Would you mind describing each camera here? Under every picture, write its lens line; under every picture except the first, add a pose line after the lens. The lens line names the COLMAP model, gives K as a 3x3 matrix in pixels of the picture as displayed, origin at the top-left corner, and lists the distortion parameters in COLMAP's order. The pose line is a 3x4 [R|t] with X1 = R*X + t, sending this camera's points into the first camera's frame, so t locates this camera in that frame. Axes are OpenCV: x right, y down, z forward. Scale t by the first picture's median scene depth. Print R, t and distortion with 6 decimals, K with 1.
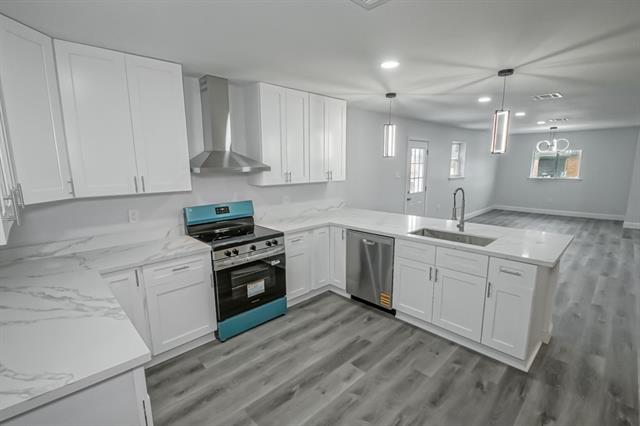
lens RADIAL K [[294.0, 0, 309.6], [0, 294.0, 216.6], [0, 0, 1]] dist [-0.004141, -0.001753]
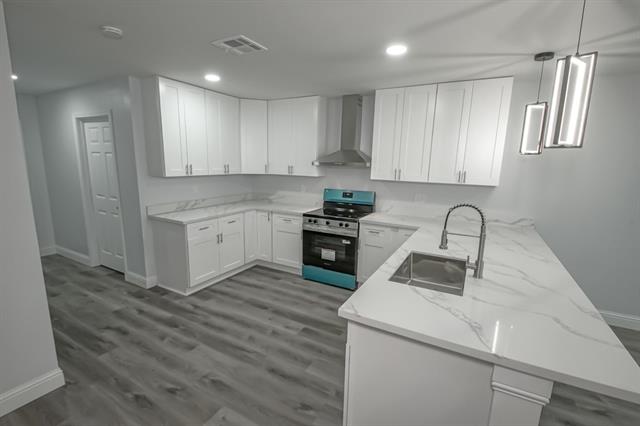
lens RADIAL K [[294.0, 0, 311.7], [0, 294.0, 212.6], [0, 0, 1]] dist [-0.004141, -0.001753]
pose [[0.291255, 0.182514, -0.939074, 1.094413], [-0.188261, 0.973371, 0.130791, -0.105794], [0.937938, 0.138697, 0.317859, 0.536249]]
